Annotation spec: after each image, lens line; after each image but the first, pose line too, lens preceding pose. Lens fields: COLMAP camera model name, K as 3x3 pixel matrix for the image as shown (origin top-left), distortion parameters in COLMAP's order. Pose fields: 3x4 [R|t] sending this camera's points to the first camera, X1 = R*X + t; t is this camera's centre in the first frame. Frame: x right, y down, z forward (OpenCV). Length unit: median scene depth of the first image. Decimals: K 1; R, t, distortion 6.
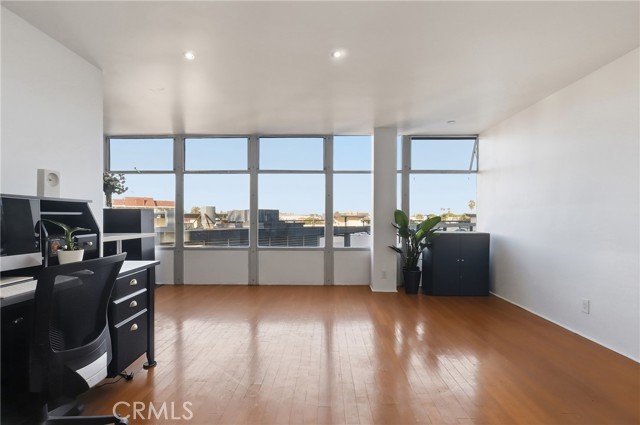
lens RADIAL K [[301.5, 0, 320.8], [0, 301.5, 214.8], [0, 0, 1]] dist [0.000040, 0.000055]
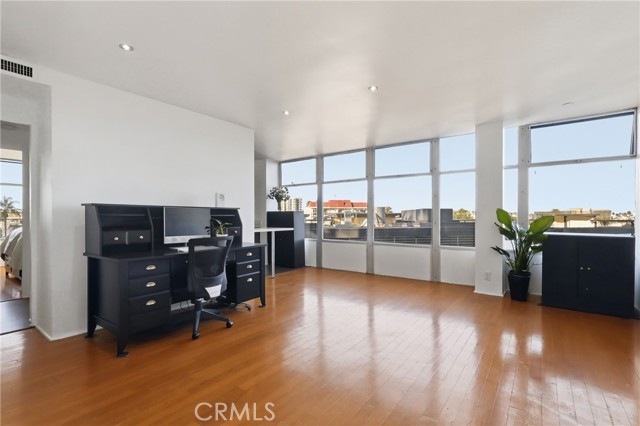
lens RADIAL K [[297.7, 0, 320.0], [0, 297.7, 213.0], [0, 0, 1]] dist [-0.002760, -0.000068]
pose [[0.813117, -0.009713, -0.582020, 0.302237], [0.007354, 0.999952, -0.006415, -0.001065], [0.582054, 0.000936, 0.813149, -0.071282]]
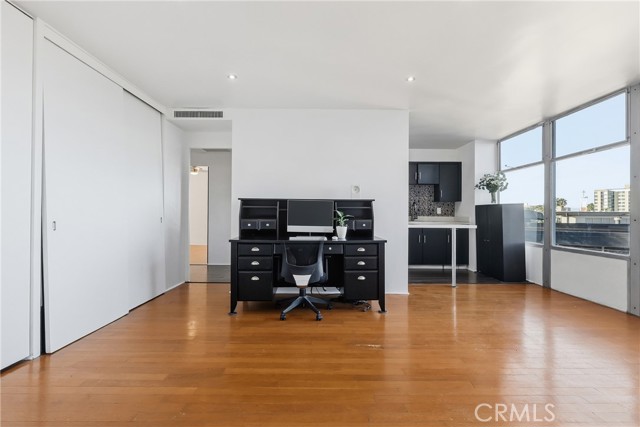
lens RADIAL K [[297.7, 0, 320.0], [0, 297.7, 213.5], [0, 0, 1]] dist [-0.002760, -0.000068]
pose [[0.023735, -0.007803, -0.999688, 0.393403], [0.002144, 0.999968, -0.007754, 0.018759], [0.999716, -0.001959, 0.023751, 0.310919]]
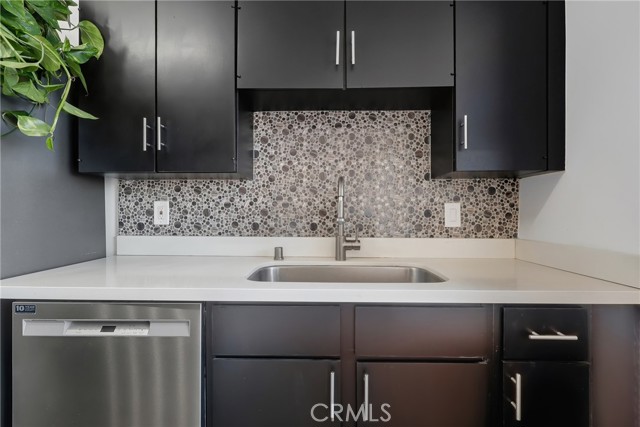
lens RADIAL K [[297.7, 0, 320.0], [0, 297.7, 213.5], [0, 0, 1]] dist [-0.002760, -0.000068]
pose [[-0.000466, 0.000954, -0.999999, -0.568311], [0.007682, 0.999970, 0.000950, -0.005081], [0.999970, -0.007681, -0.000474, 0.717143]]
